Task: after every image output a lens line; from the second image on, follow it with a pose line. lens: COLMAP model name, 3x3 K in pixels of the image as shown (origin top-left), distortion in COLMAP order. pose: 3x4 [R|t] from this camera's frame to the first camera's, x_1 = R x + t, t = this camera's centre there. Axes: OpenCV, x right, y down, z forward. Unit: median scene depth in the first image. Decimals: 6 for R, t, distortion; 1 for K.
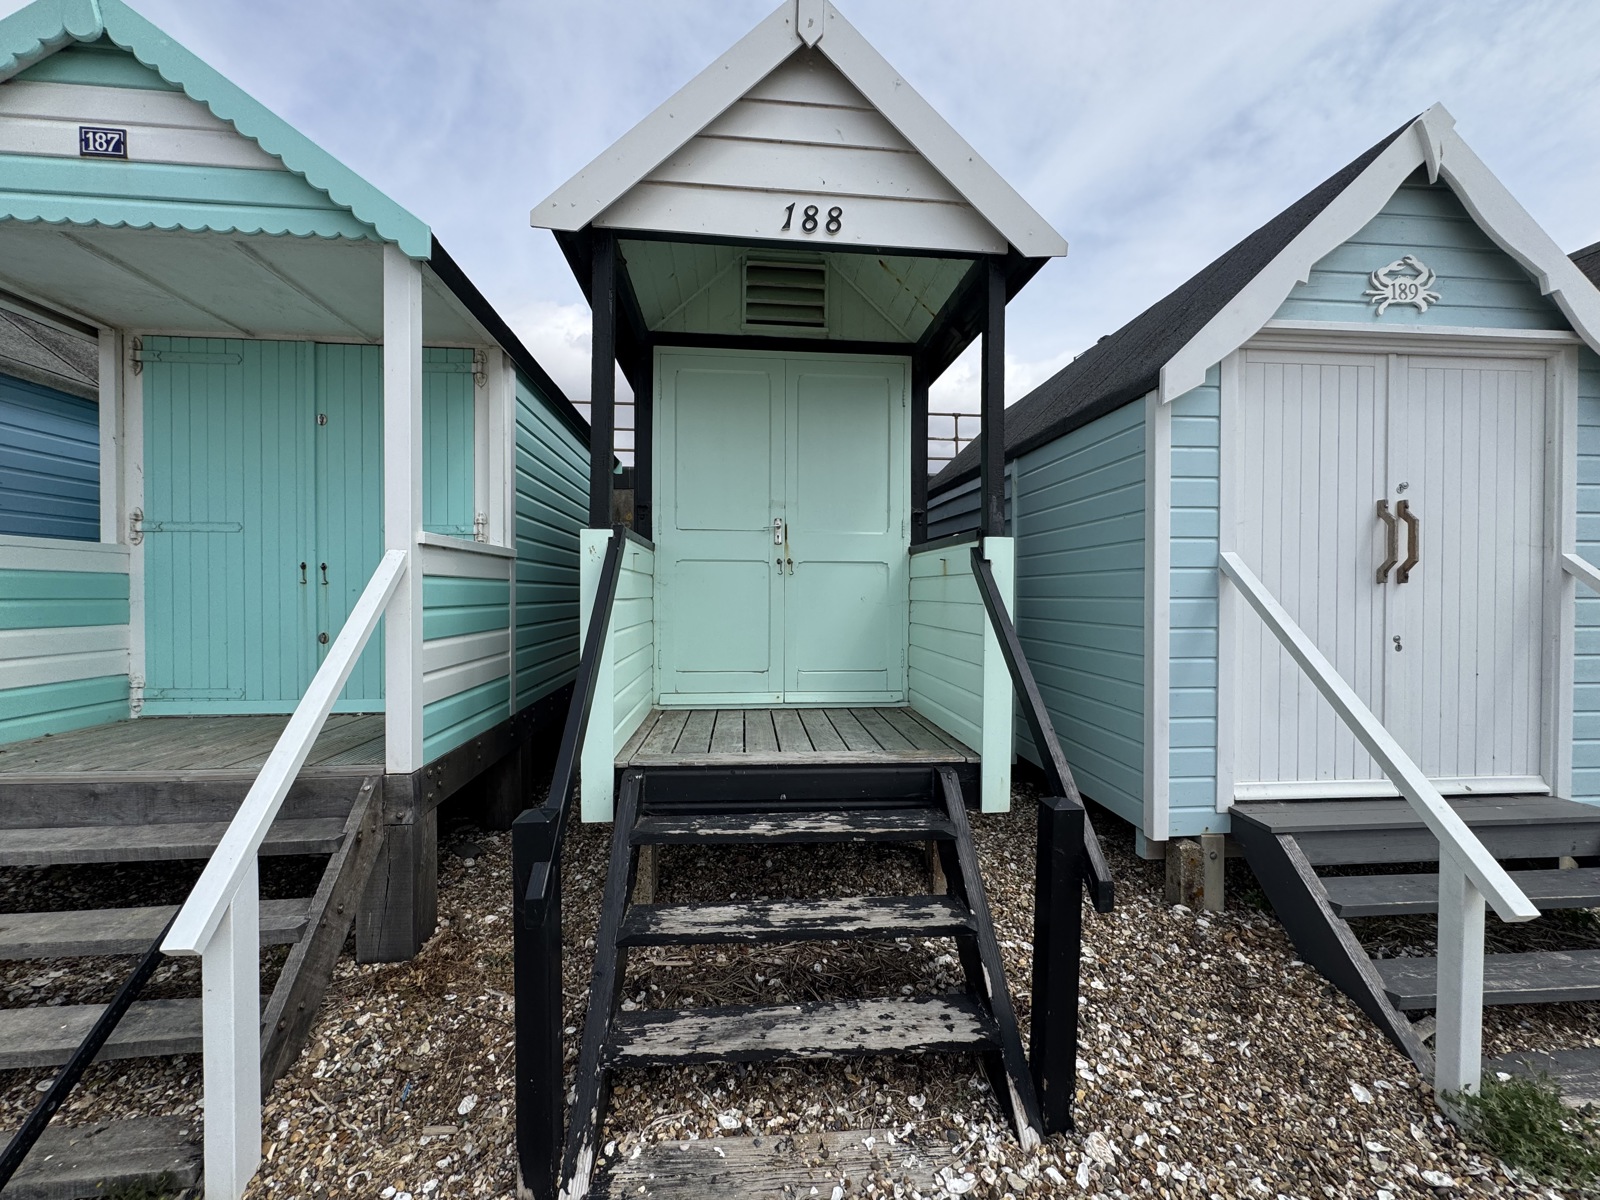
lens RADIAL K [[638.6, 0, 800.0], [0, 638.6, 600.0], [0, 0, 1]] dist [-0.001757, -0.000092]
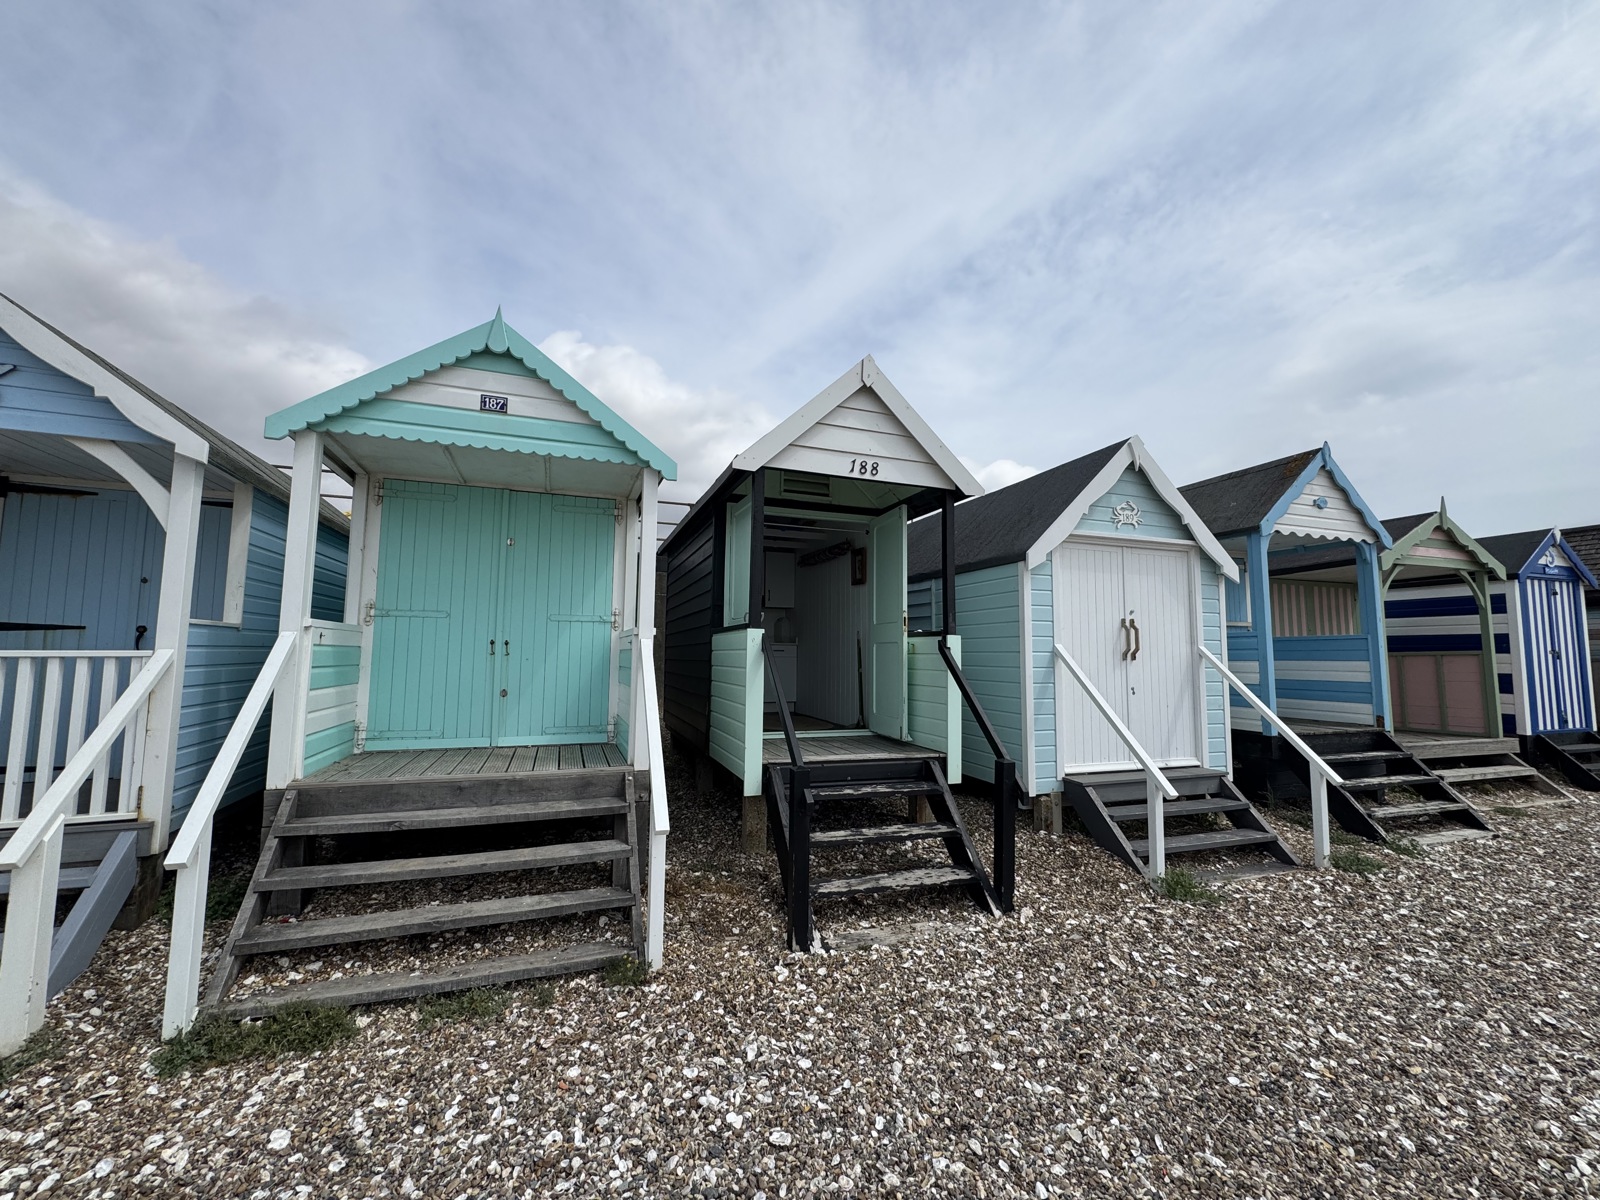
lens RADIAL K [[638.6, 0, 800.0], [0, 638.6, 600.0], [0, 0, 1]] dist [-0.001757, -0.000092]
pose [[0.968417, 0.029021, 0.247642, -0.628483], [-0.005238, 0.995352, -0.096162, -0.018303], [-0.249282, 0.091828, 0.964068, -0.756542]]
